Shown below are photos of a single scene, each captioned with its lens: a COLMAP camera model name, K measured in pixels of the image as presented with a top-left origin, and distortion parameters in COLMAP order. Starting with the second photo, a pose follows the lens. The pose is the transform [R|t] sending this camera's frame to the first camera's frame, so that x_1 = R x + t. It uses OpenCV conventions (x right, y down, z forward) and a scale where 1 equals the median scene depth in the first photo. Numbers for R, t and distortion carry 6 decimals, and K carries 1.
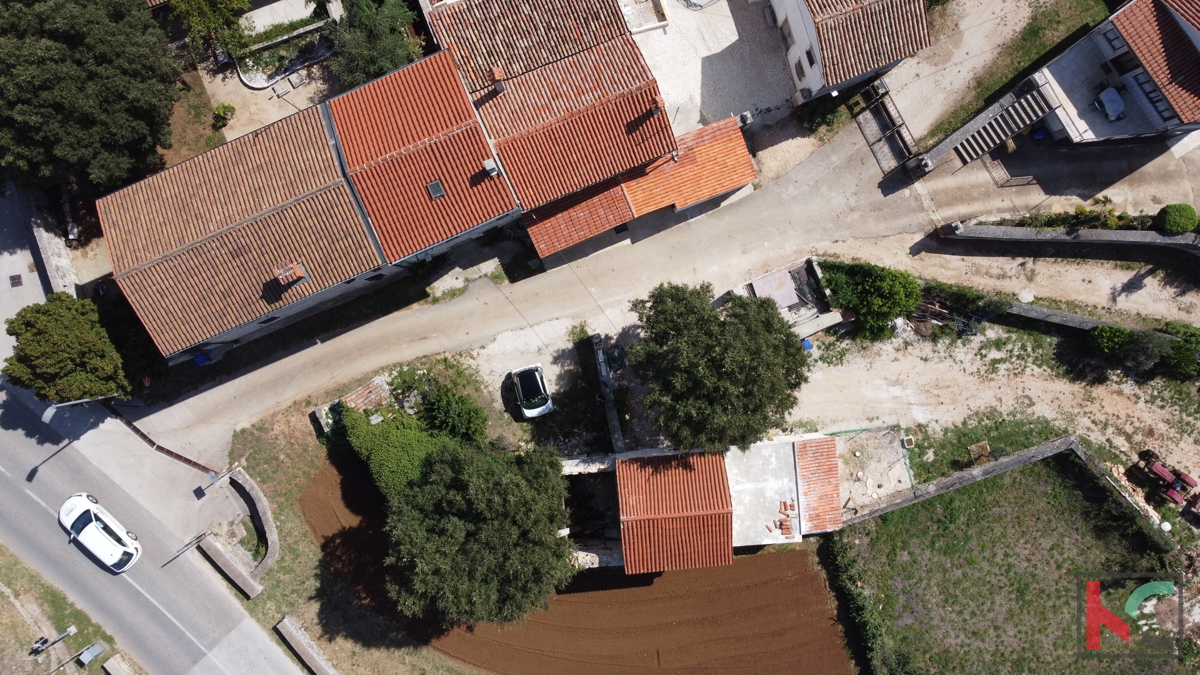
lens RADIAL K [[922.1, 0, 608.5], [0, 922.1, 336.7], [0, 0, 1]] dist [0.022068, -0.055686]
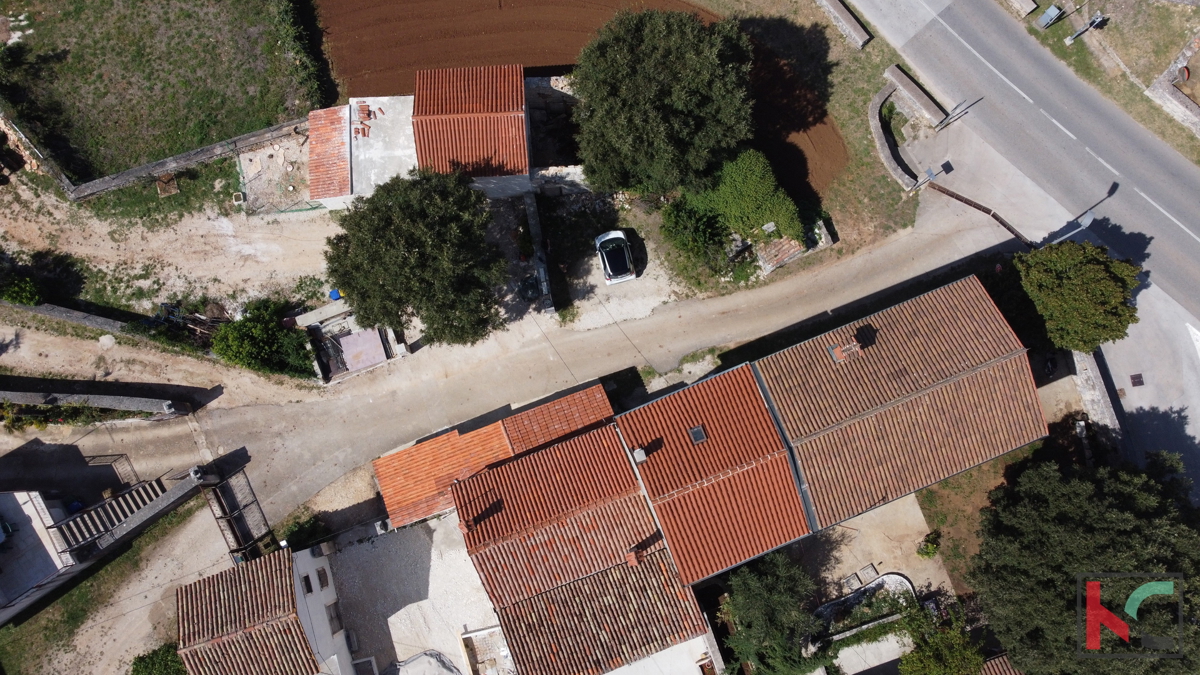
lens RADIAL K [[922.1, 0, 608.5], [0, 922.1, 336.7], [0, 0, 1]] dist [0.022068, -0.055686]
pose [[-0.999561, -0.026907, -0.012392, -0.065358], [0.025215, -0.992351, 0.120845, -0.146119], [-0.015548, 0.120479, 0.992594, 0.025752]]
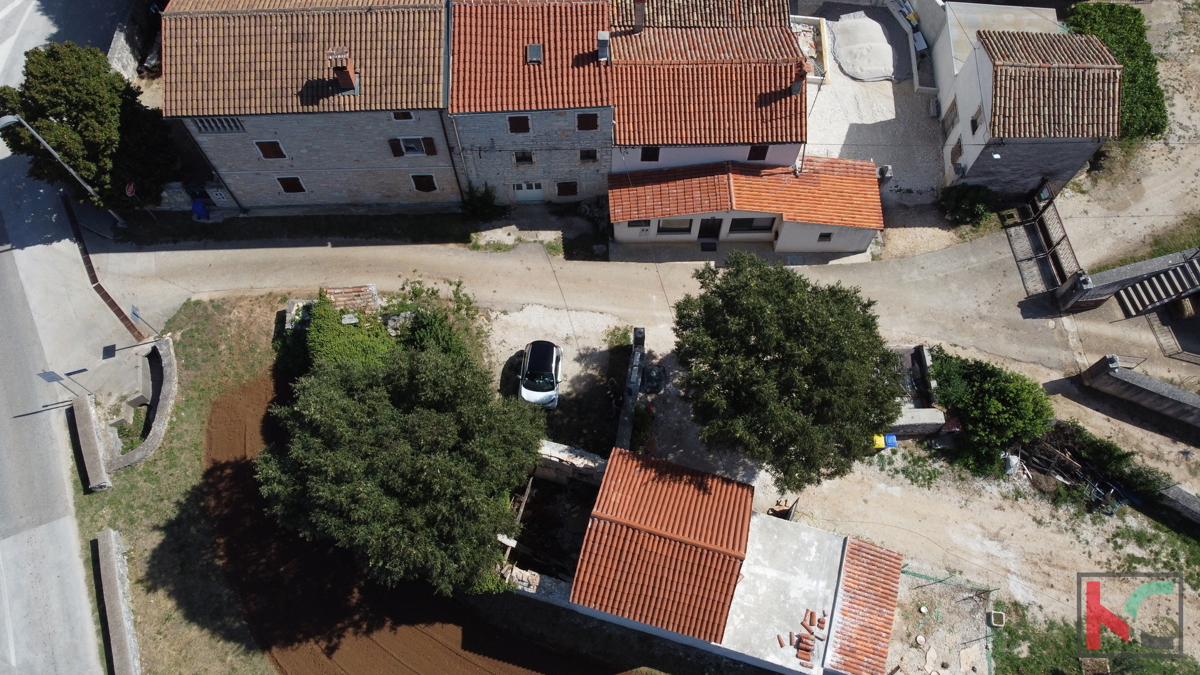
lens RADIAL K [[917.6, 0, 607.5], [0, 917.6, 331.3], [0, 0, 1]] dist [0.002906, 0.000680]
pose [[0.935673, 0.322536, -0.143131, 0.072644], [-0.352822, 0.848590, -0.394222, 0.317767], [-0.005691, 0.419363, 0.907801, 0.263928]]
